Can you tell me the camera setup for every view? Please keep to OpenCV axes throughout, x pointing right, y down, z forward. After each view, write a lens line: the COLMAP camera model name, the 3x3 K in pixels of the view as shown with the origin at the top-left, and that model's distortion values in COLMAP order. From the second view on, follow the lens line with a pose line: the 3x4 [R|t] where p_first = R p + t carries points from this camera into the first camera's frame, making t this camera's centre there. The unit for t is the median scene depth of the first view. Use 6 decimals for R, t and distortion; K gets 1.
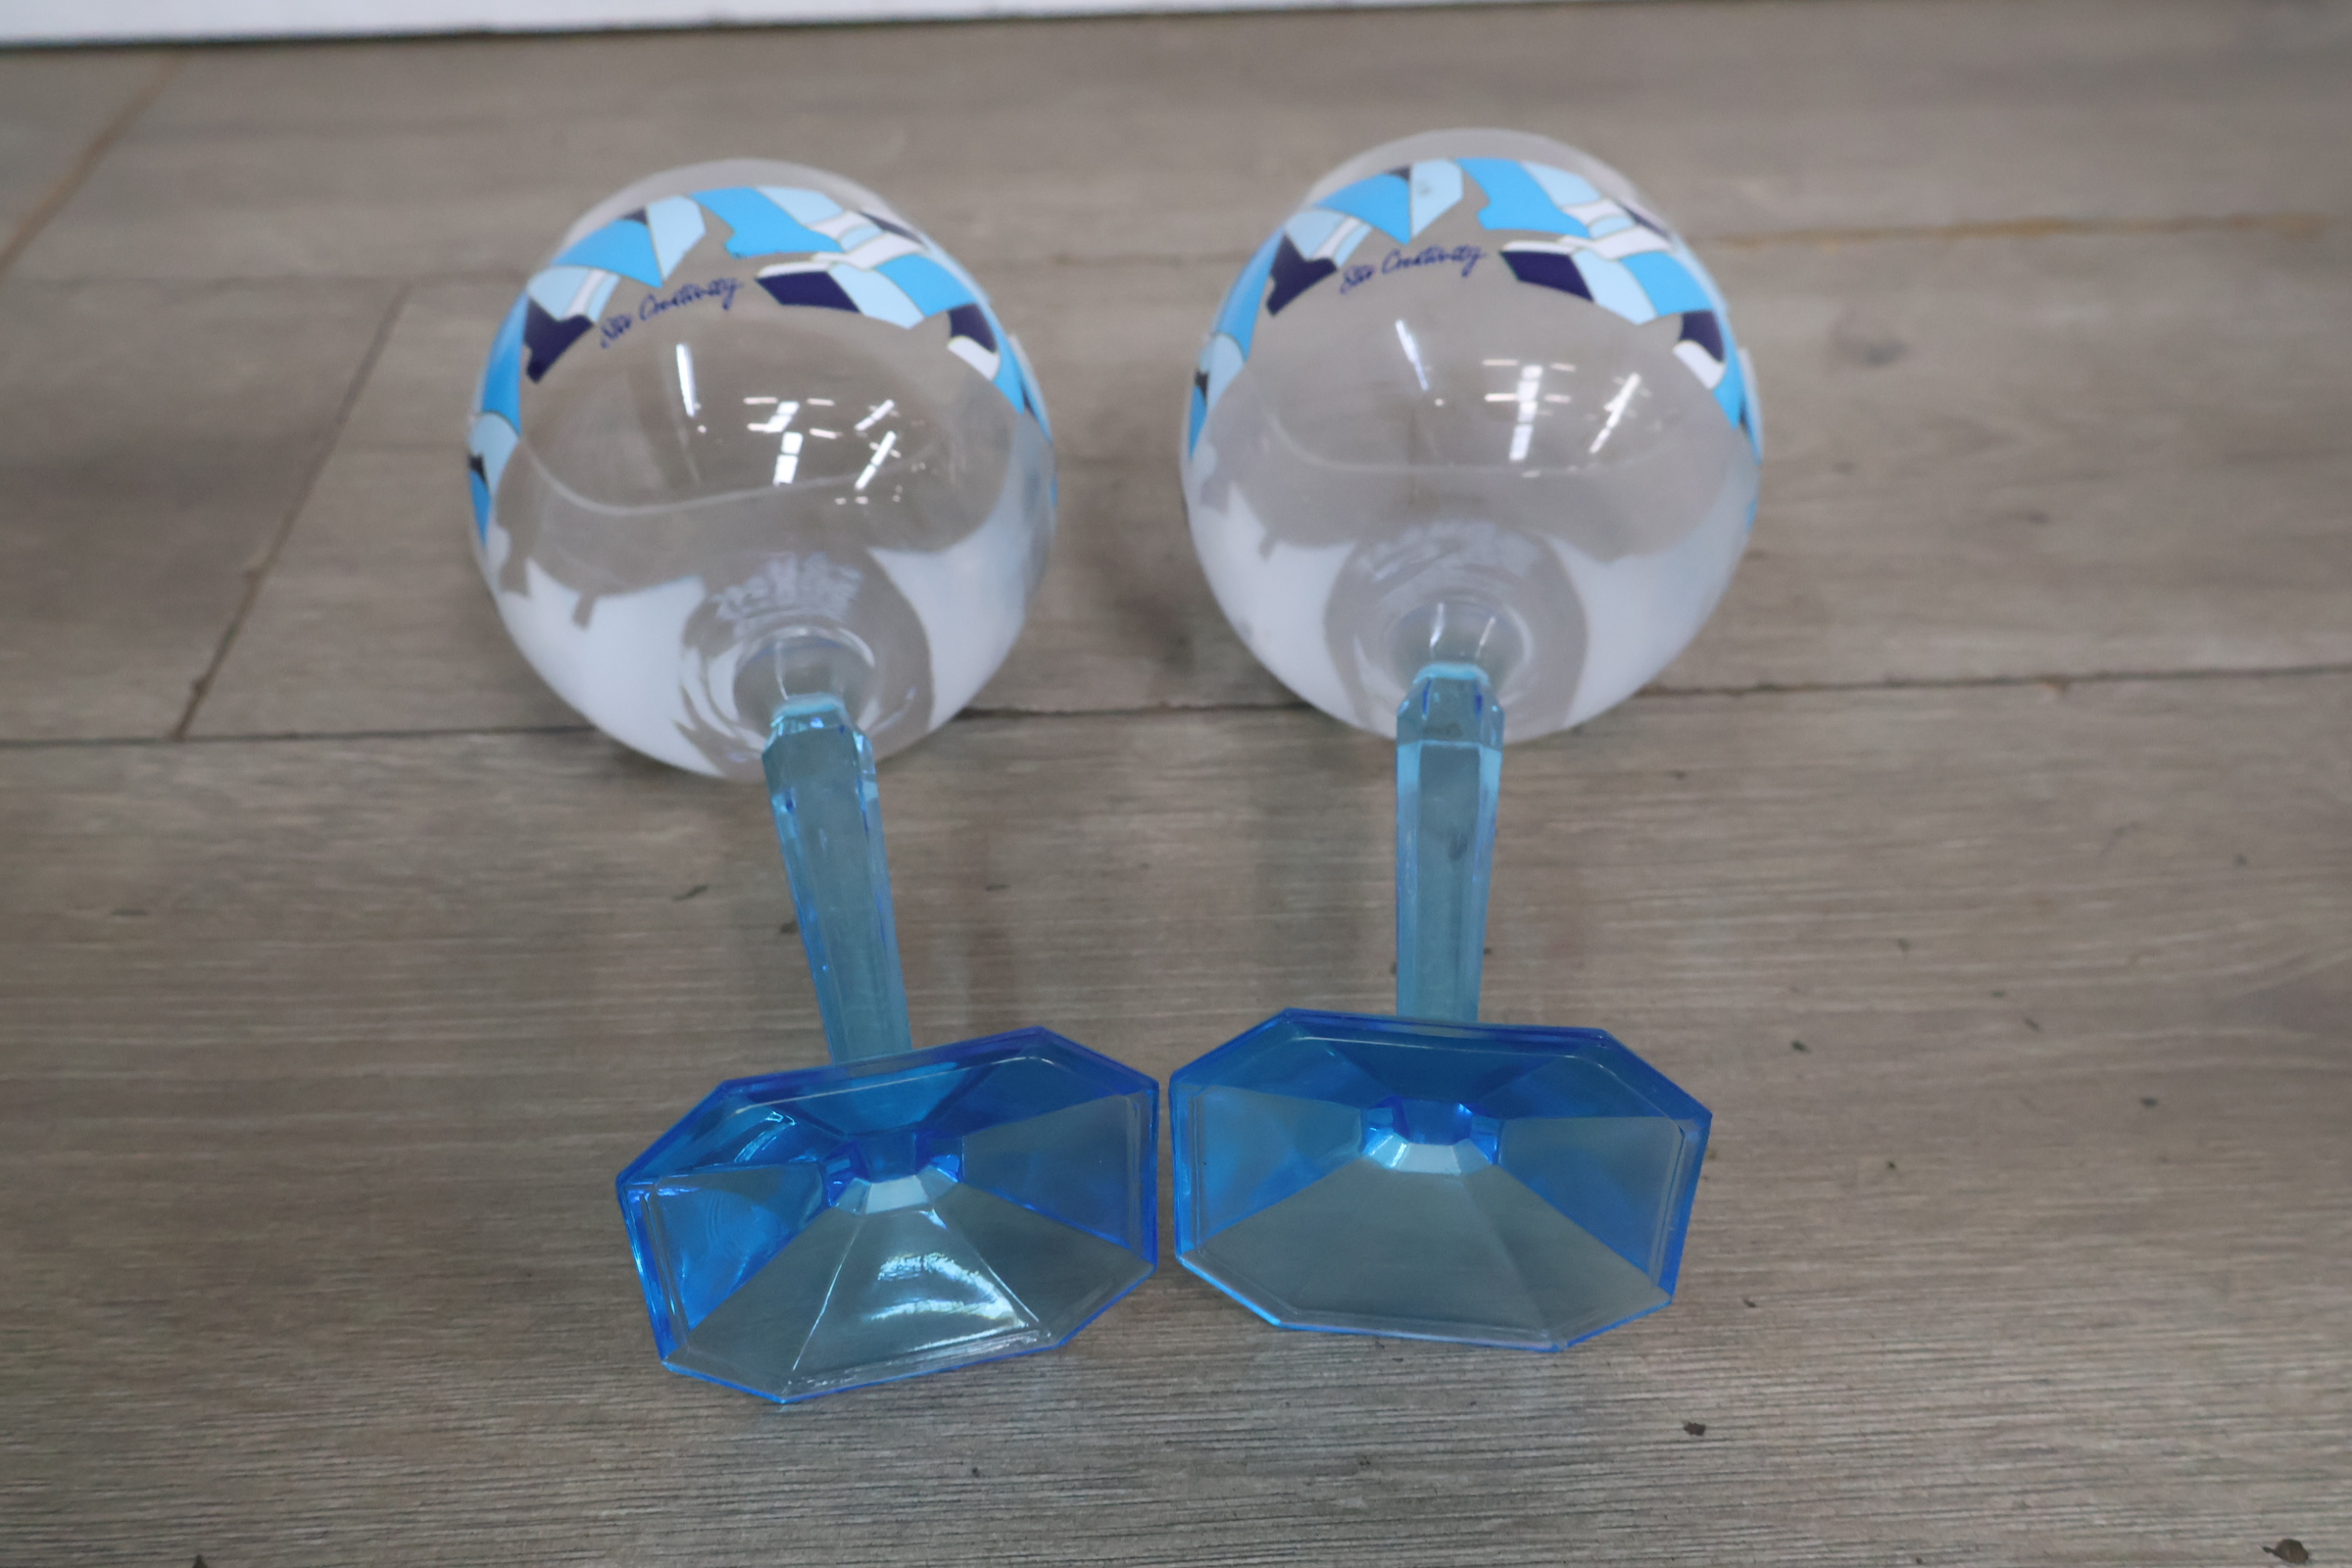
lens RADIAL K [[2370.1, 0, 1229.5], [0, 2370.1, 744.9], [0, 0, 1]] dist [0.034736, 0.000000]
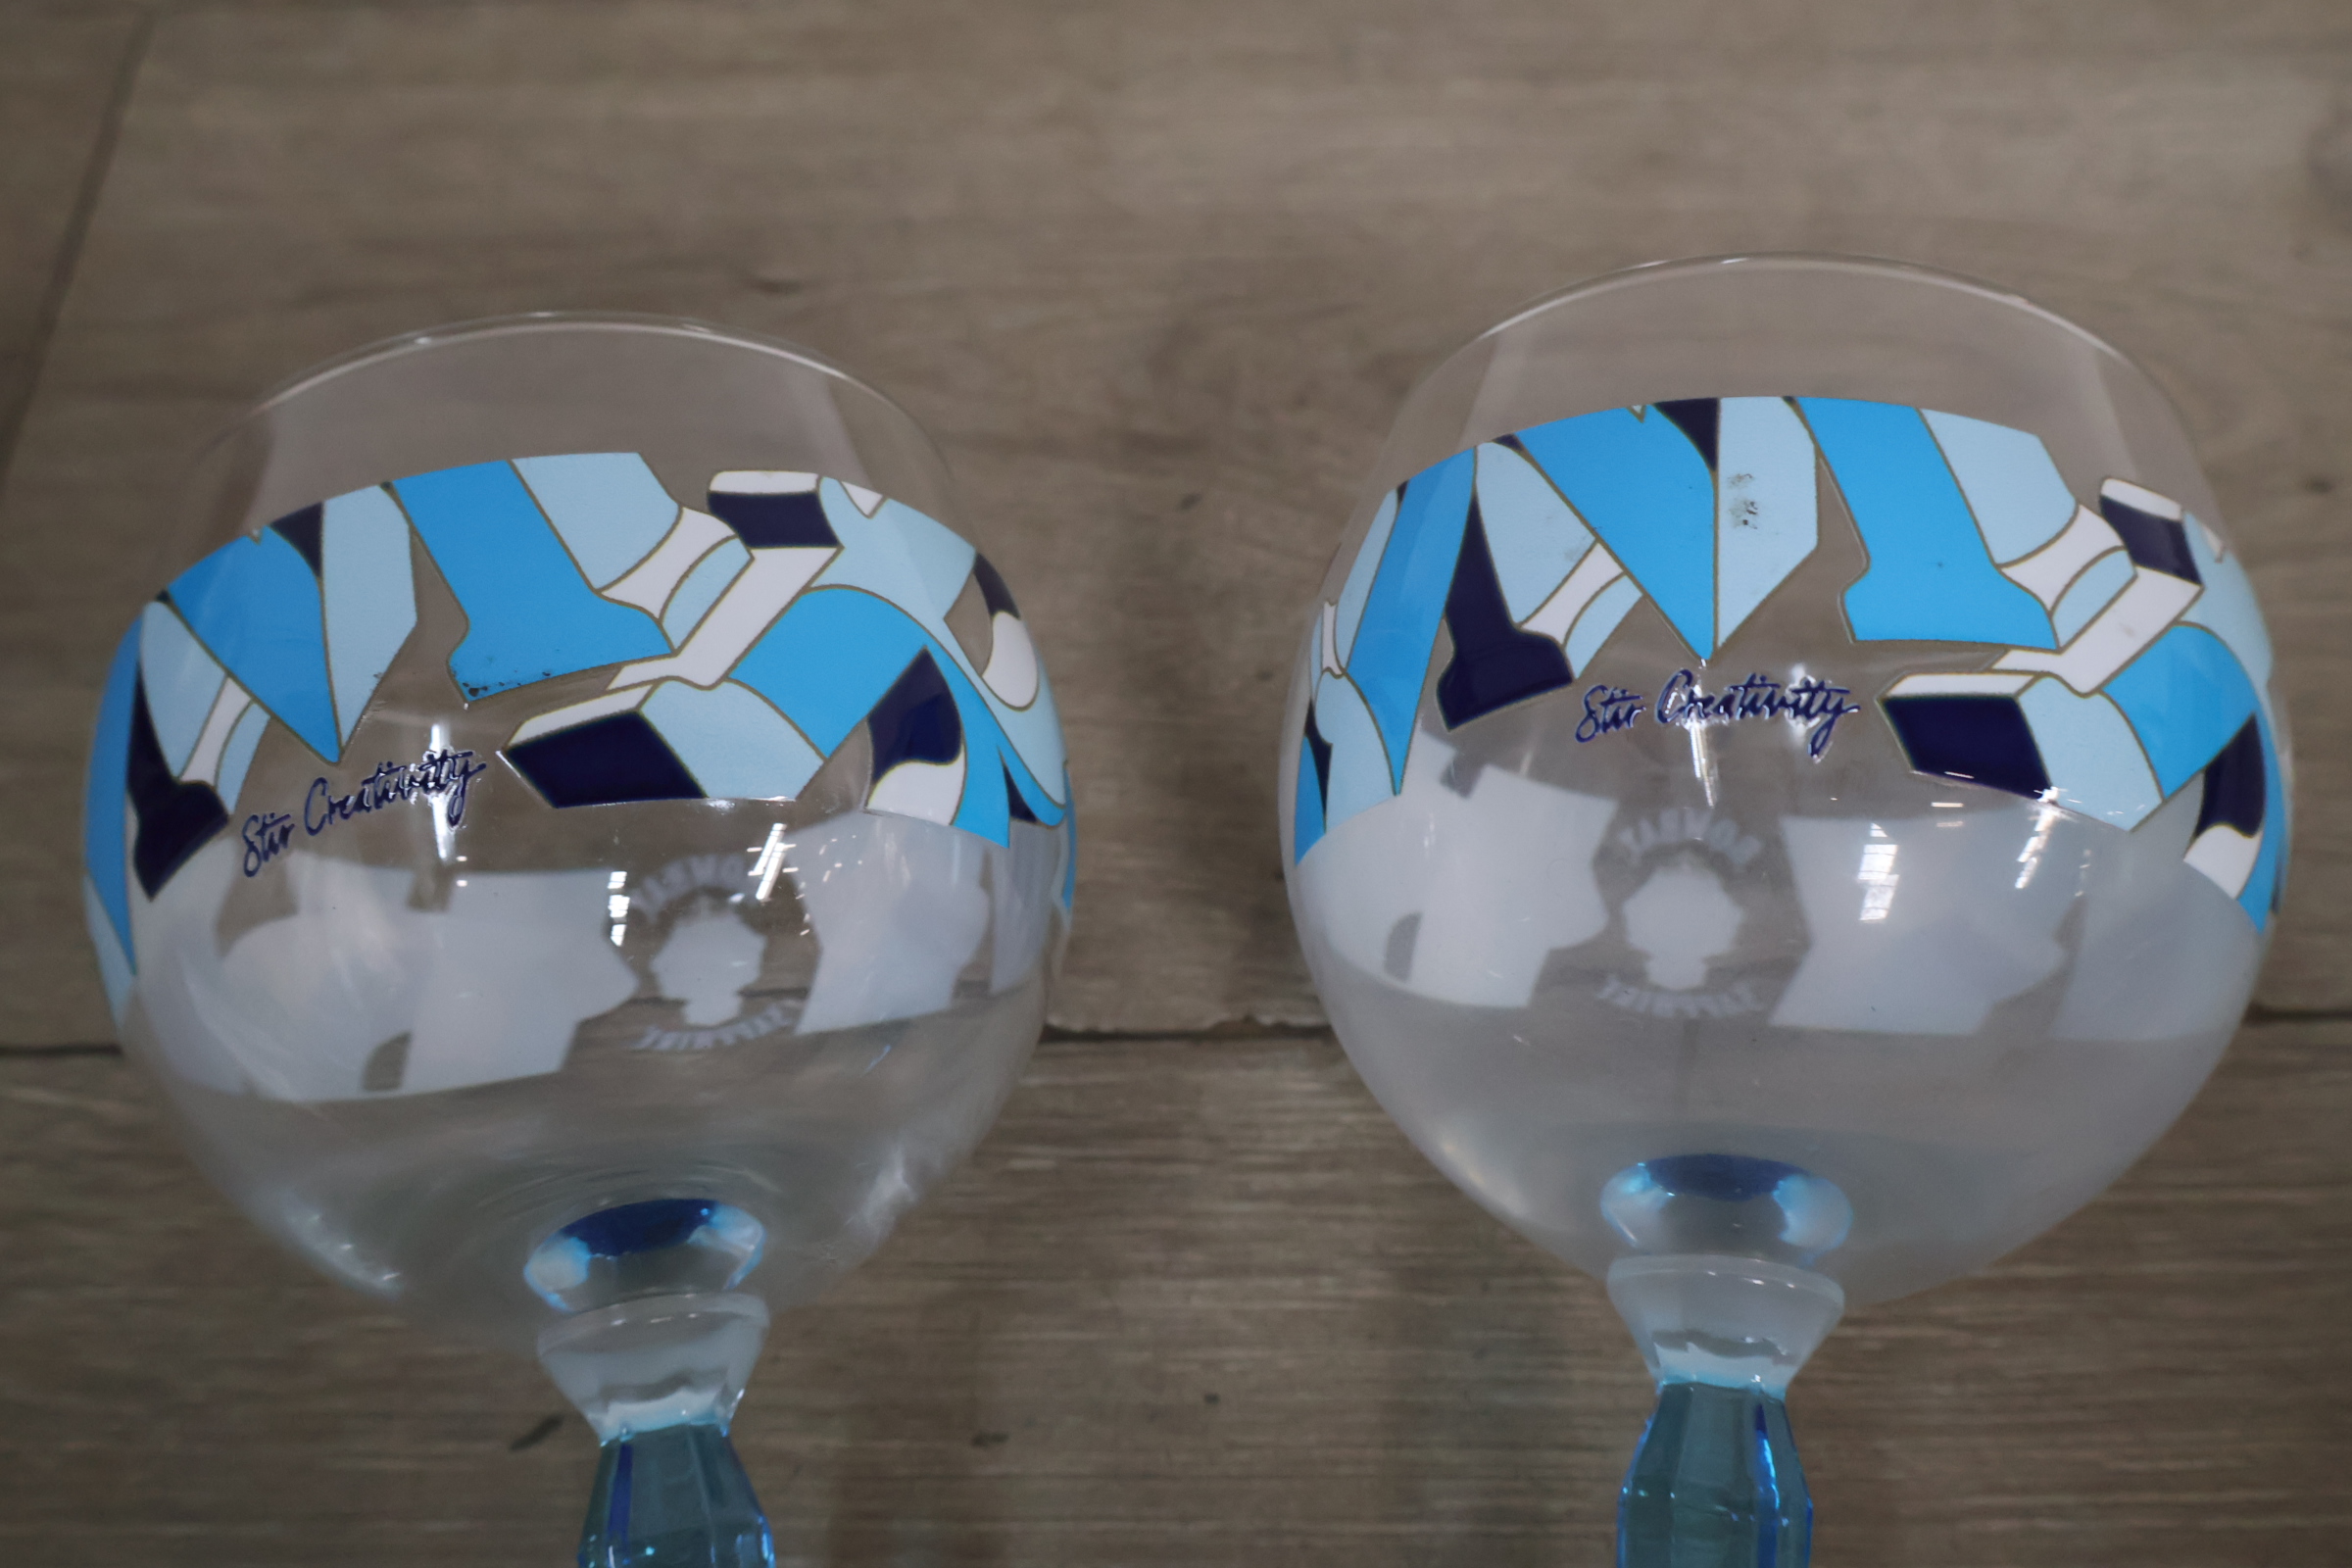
lens RADIAL K [[2370.1, 0, 1196.7], [0, 2370.1, 796.8], [0, 0, 1]] dist [0.034736, 0.000000]
pose [[0.998136, 0.031353, -0.052350, -0.010536], [-0.009274, 0.925881, 0.377701, -0.350777], [0.060312, -0.376511, 0.924447, 0.443002]]
